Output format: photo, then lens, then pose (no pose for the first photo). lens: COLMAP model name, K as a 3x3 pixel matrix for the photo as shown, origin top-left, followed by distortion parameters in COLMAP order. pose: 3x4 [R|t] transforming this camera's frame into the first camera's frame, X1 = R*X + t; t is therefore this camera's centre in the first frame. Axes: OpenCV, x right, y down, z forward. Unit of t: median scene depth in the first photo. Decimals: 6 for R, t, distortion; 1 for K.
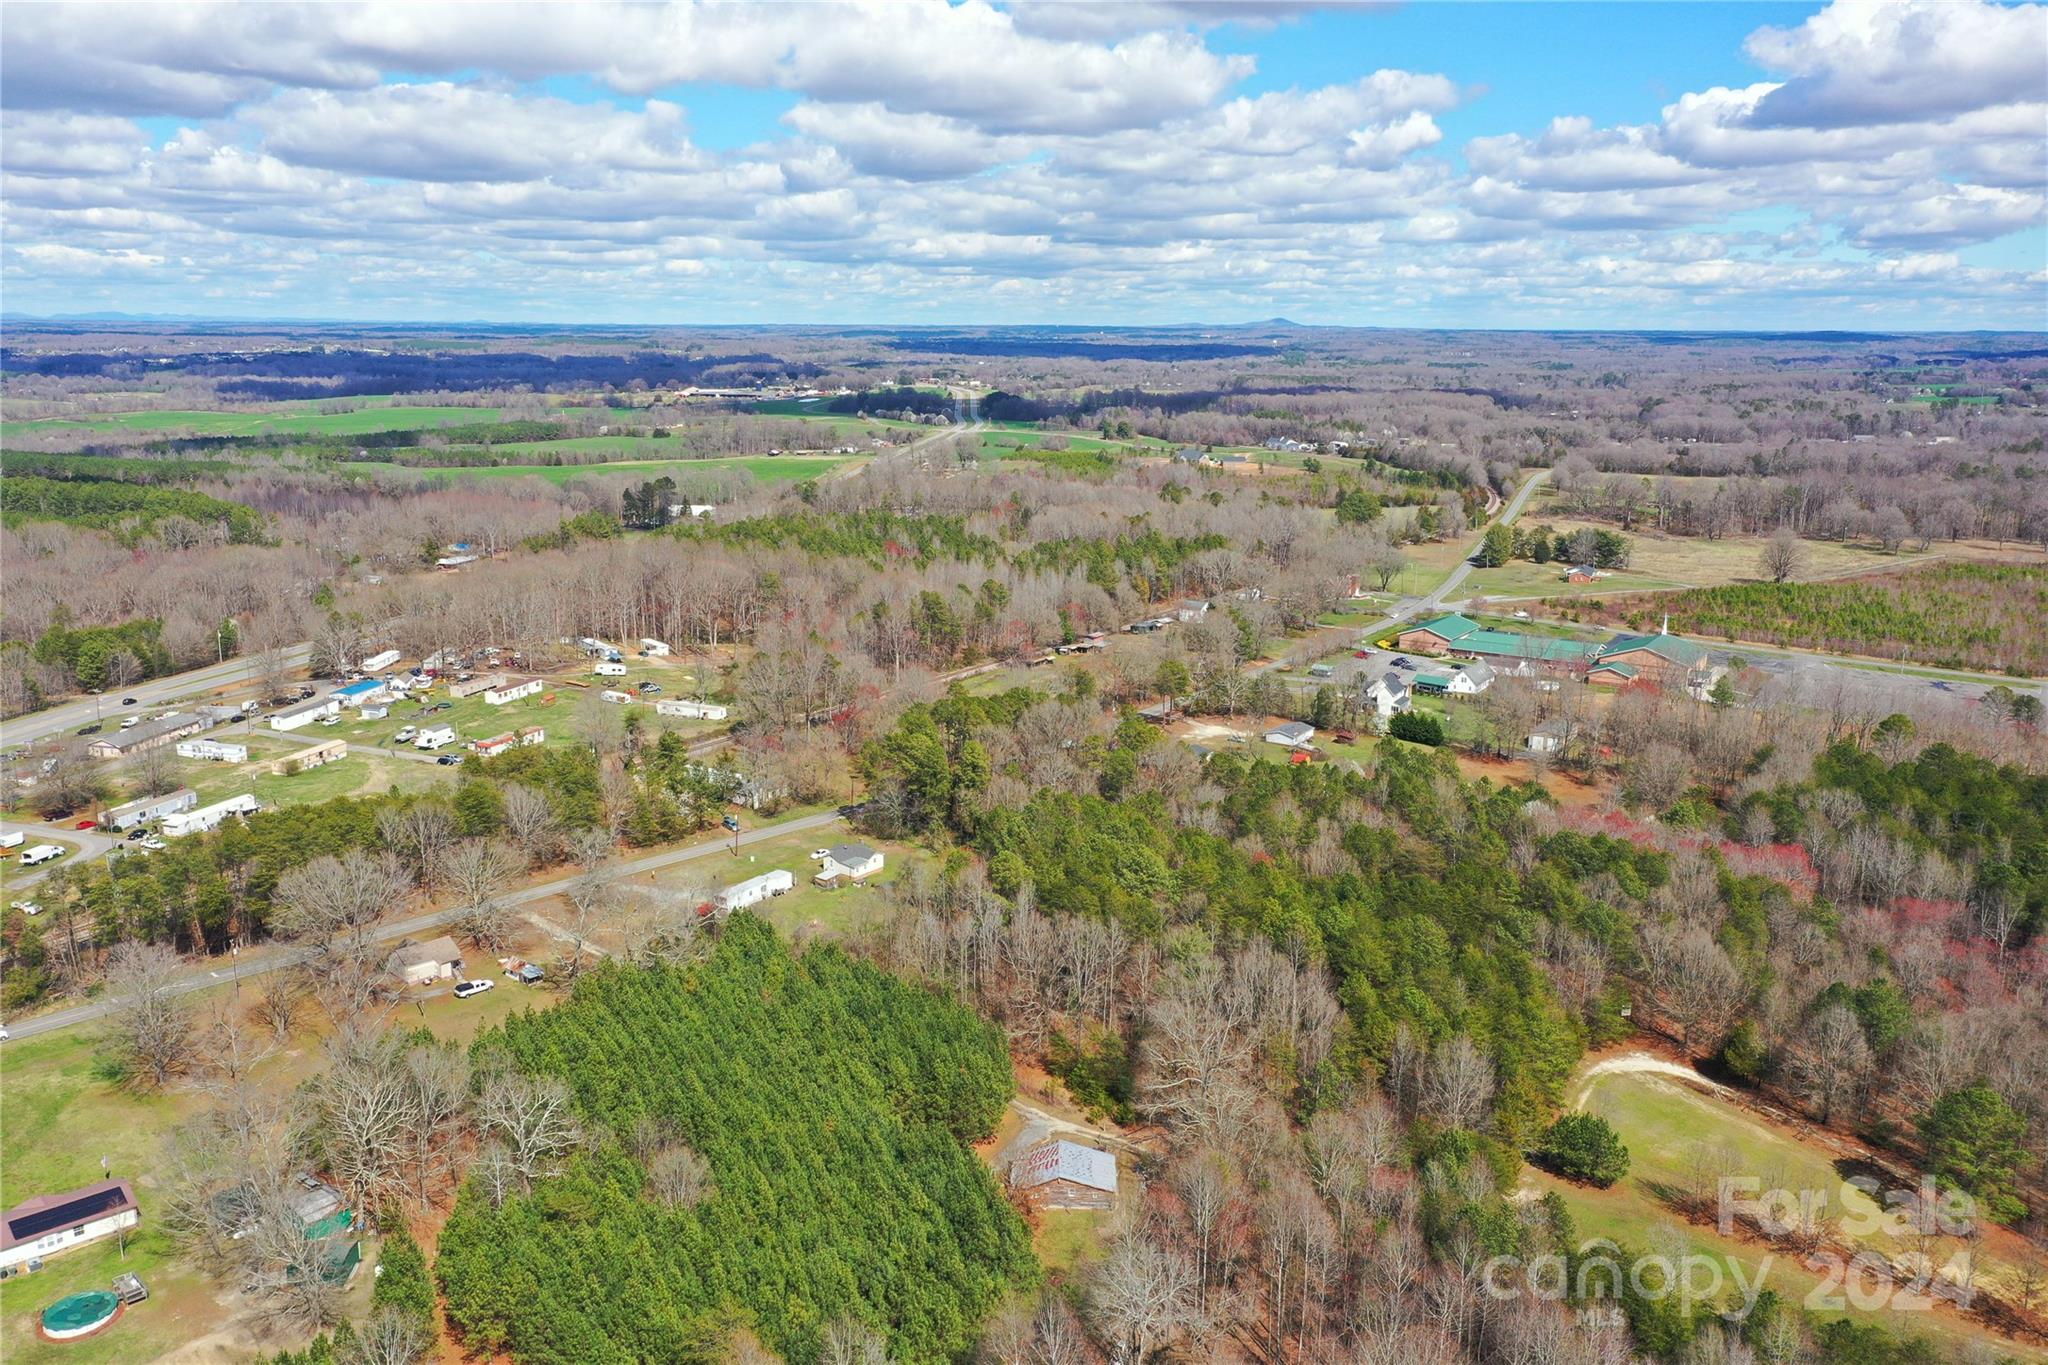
lens RADIAL K [[1629.0, 0, 1006.6], [0, 1629.0, 688.9], [0, 0, 1]] dist [0.012072, 0.015198]
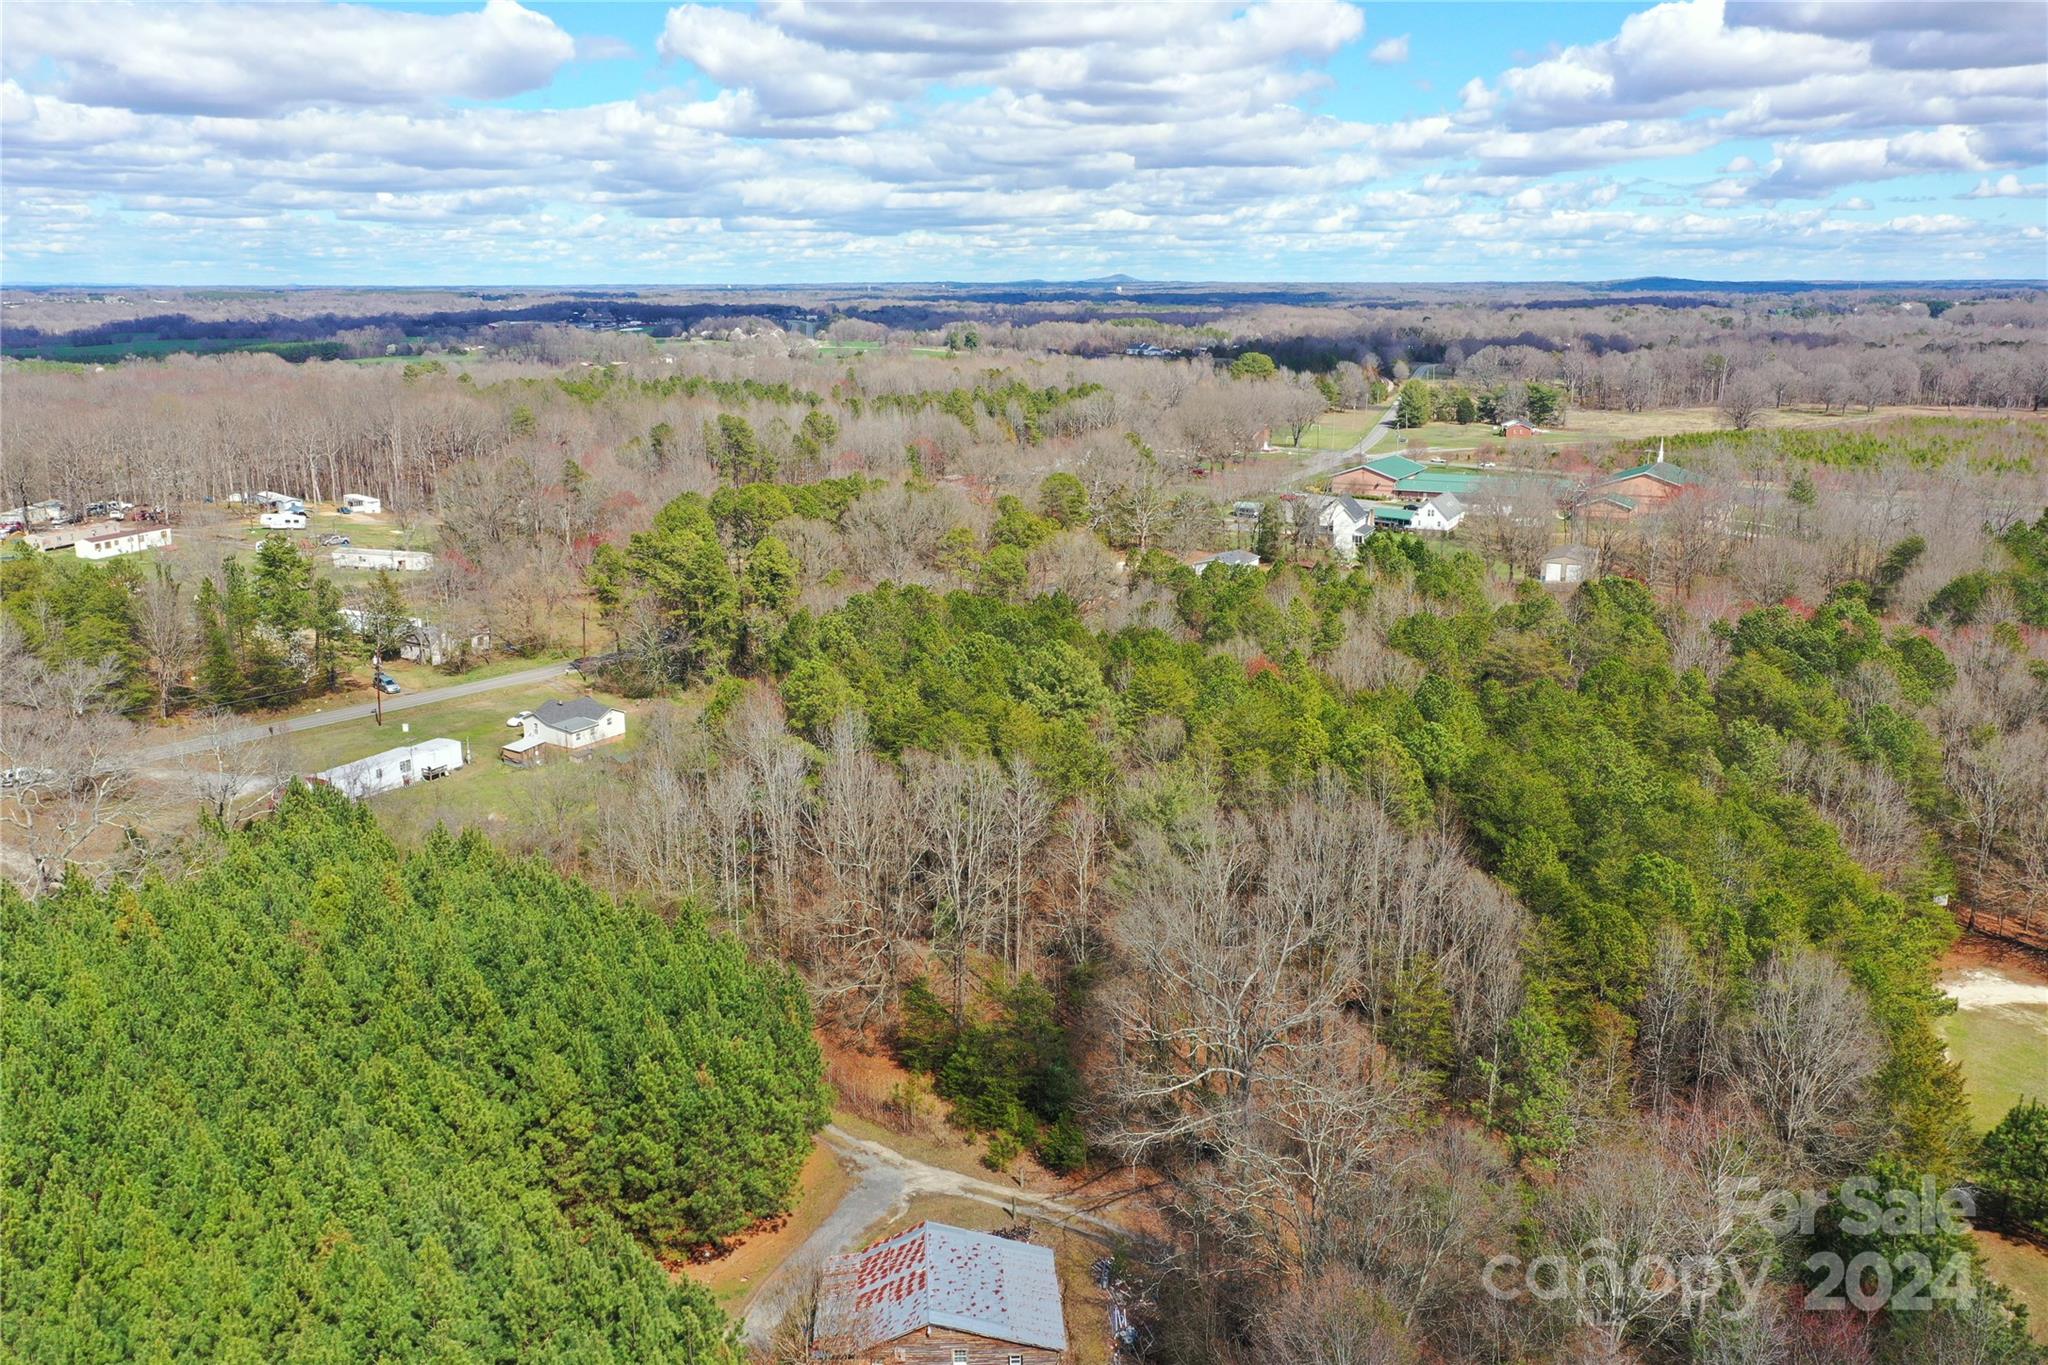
lens RADIAL K [[1629.0, 0, 1009.3], [0, 1629.0, 719.3], [0, 0, 1]] dist [0.012072, 0.015198]
pose [[0.995373, -0.032676, 0.090362, 0.015492], [0.028850, 0.998644, 0.043326, 0.099035], [-0.091656, -0.040519, 0.994966, 0.456879]]
